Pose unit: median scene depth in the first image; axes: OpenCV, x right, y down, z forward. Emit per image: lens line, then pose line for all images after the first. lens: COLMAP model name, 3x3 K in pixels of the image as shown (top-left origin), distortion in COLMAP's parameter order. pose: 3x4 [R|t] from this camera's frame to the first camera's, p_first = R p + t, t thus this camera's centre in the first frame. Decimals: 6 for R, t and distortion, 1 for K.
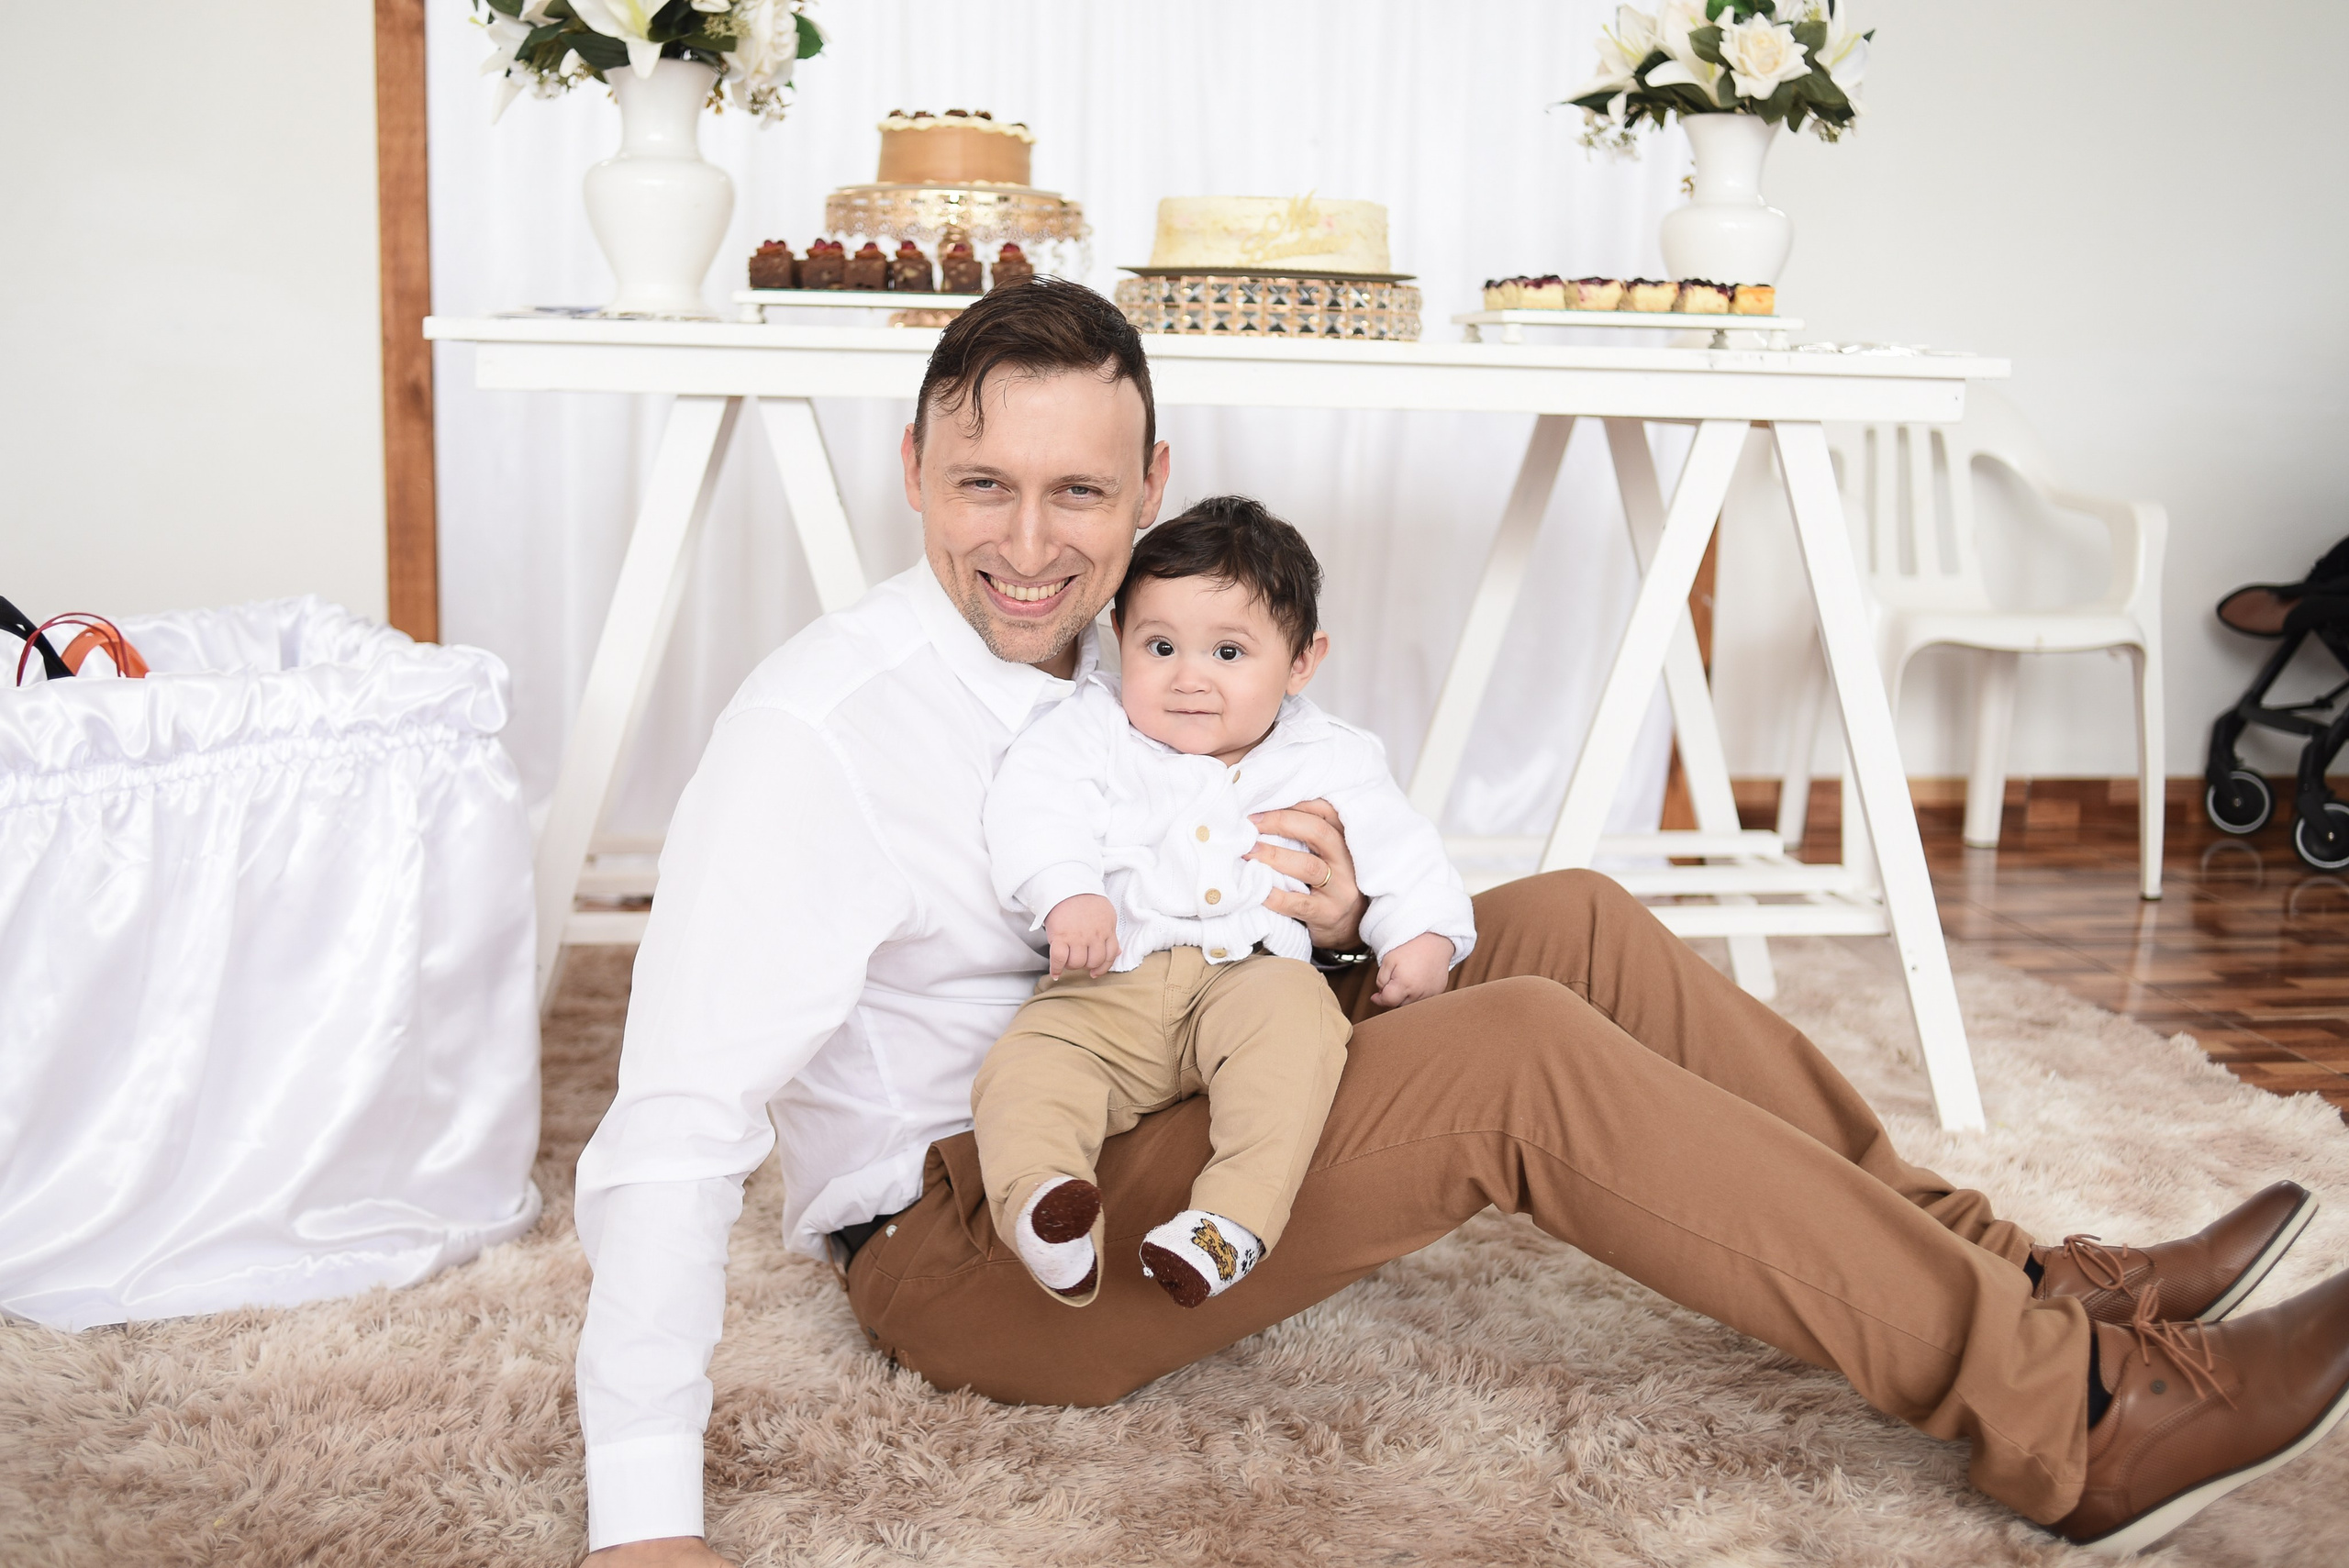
lens RADIAL K [[2446.3, 0, 1172.3], [0, 2446.3, 764.4], [0, 0, 1]] dist [-0.045862, 0.000000]
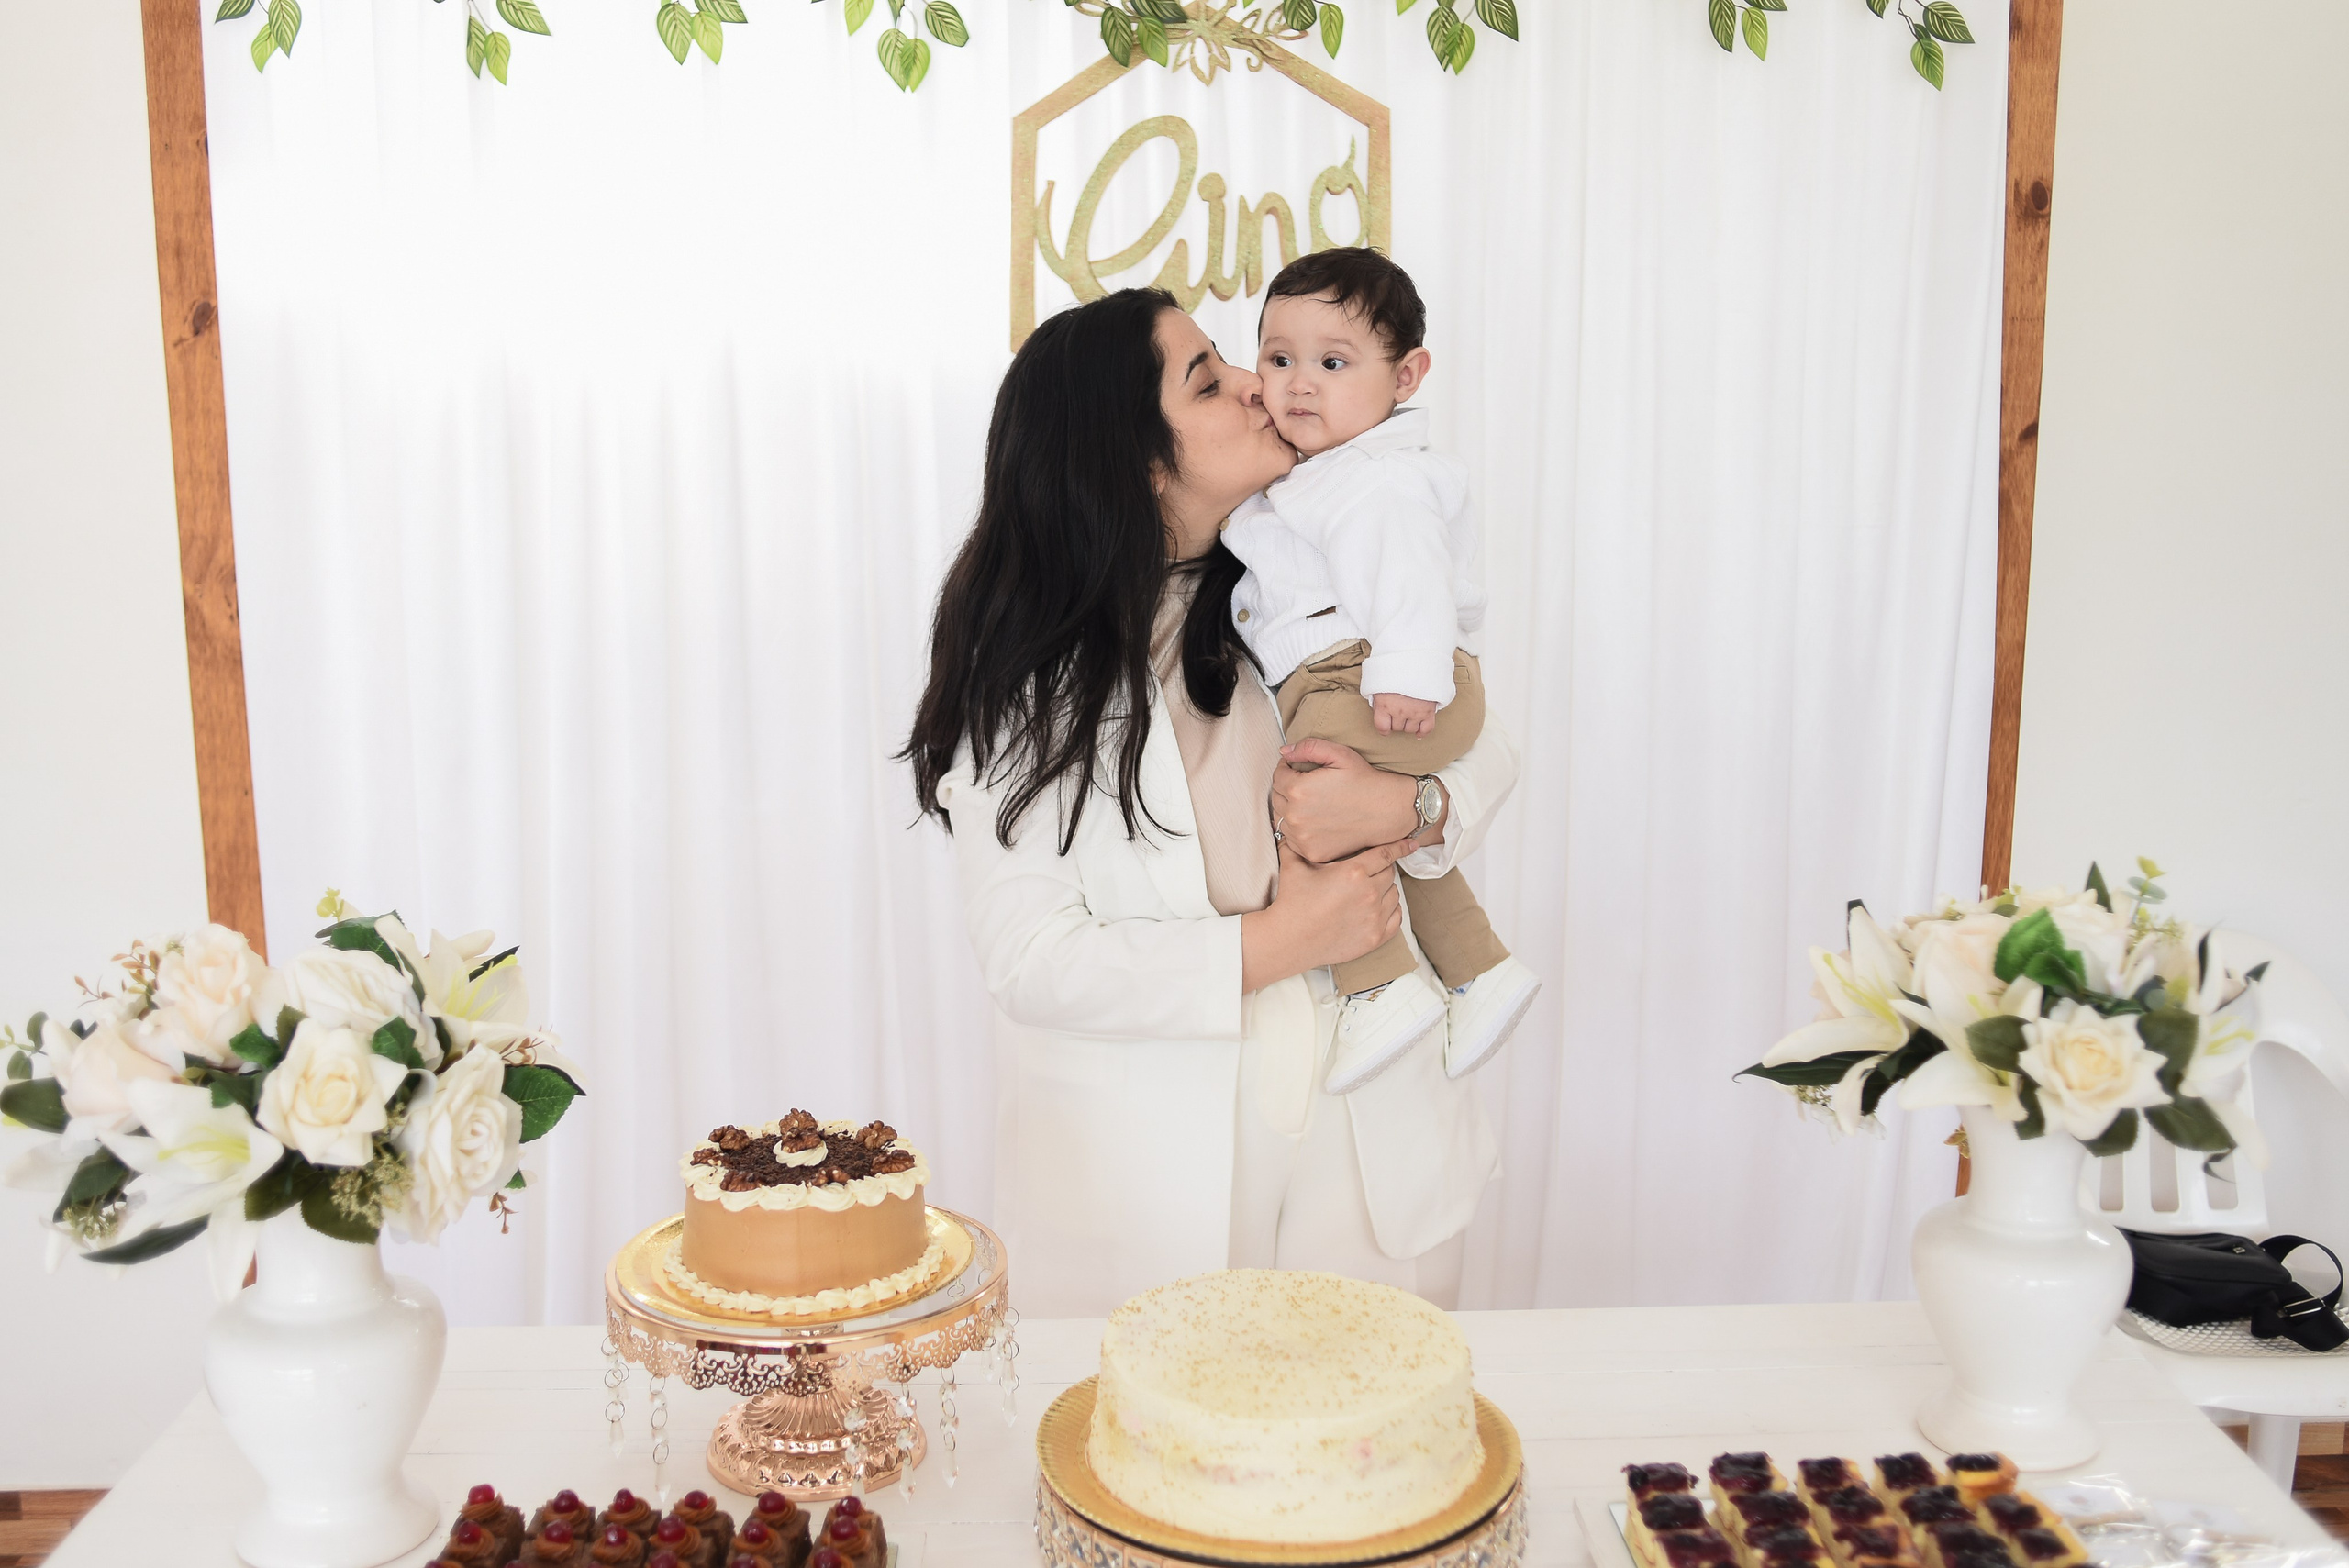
lens RADIAL K [[2412.2, 0, 1174.8], [0, 2412.2, 776.7], [0, 0, 1]] dist [-0.047416, 0.000000]
pose [[0.995647, -0.007153, -0.092924, 0.075007], [0.009389, 0.999676, 0.023642, -0.410458], [0.092725, -0.024411, 0.995392, 0.407256]]
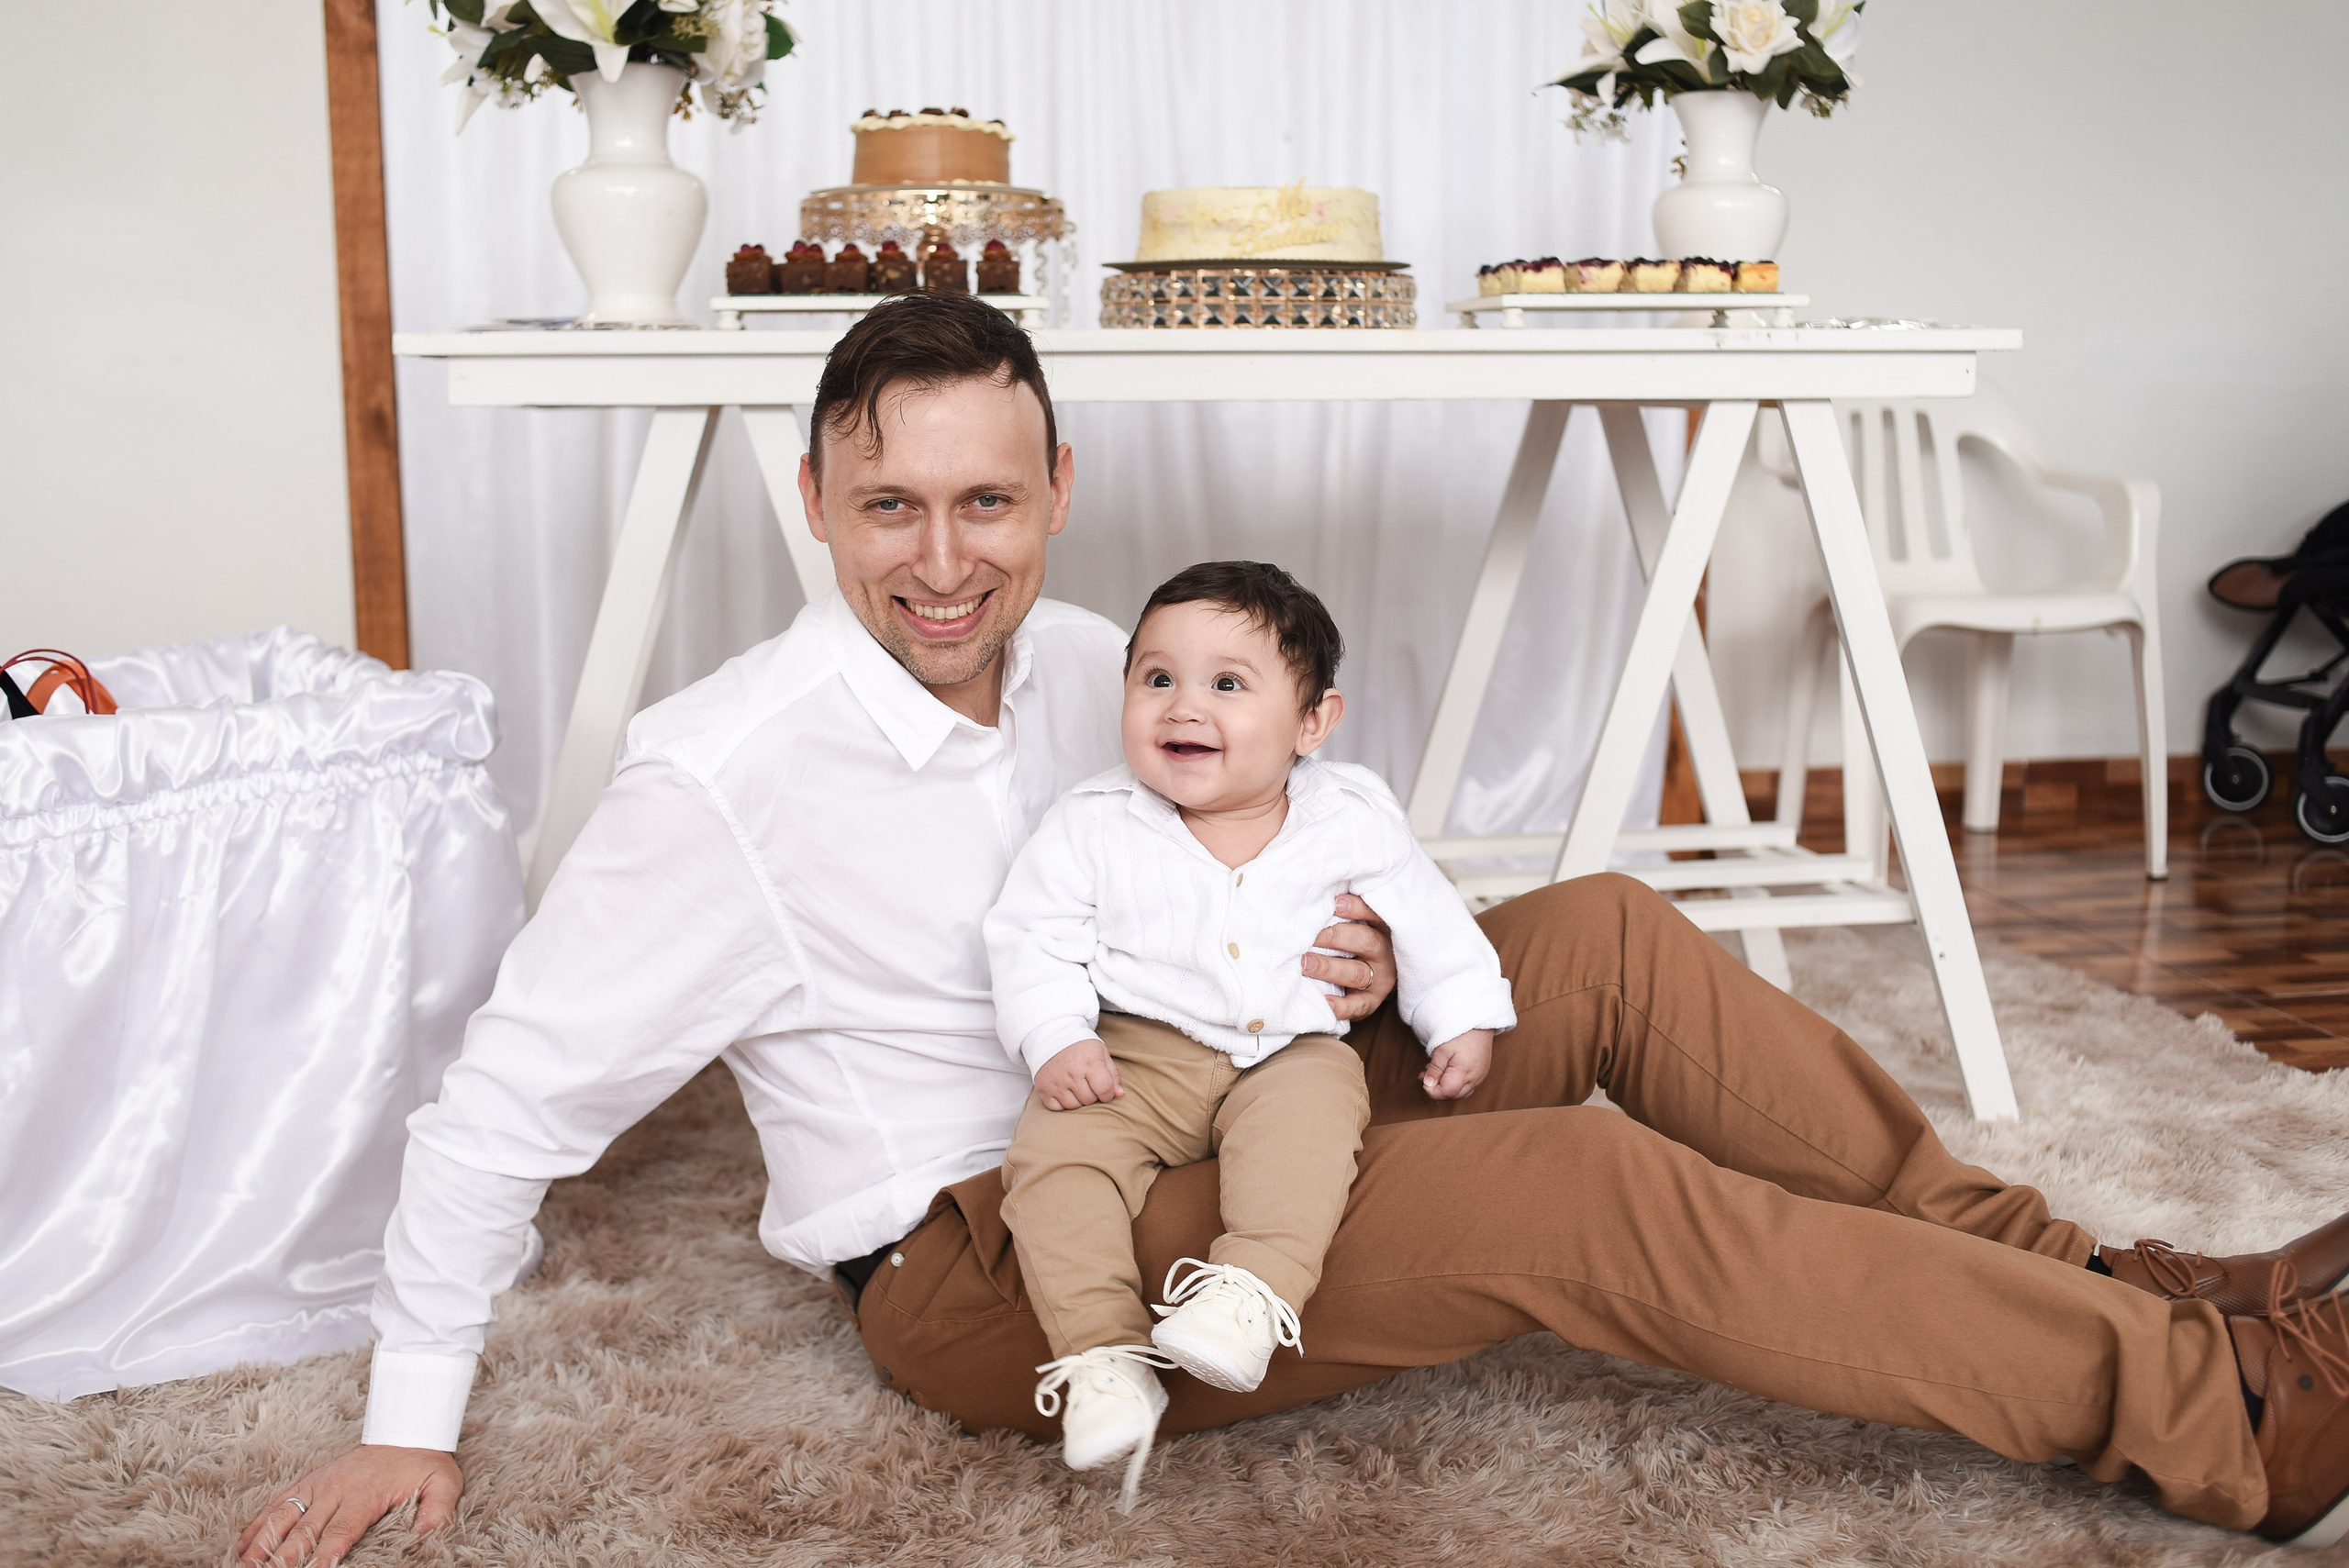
lens RADIAL K [[2446.3, 0, 1175.7], [0, 2446.3, 766.0], [0, 0, 1]] dist [-0.045862, 0.000000]
pose [[0.999335, -0.032673, 0.016200, -0.016713], [0.032776, 0.999444, -0.006127, 0.003740], [-0.015991, 0.006654, 0.999850, 0.028132]]
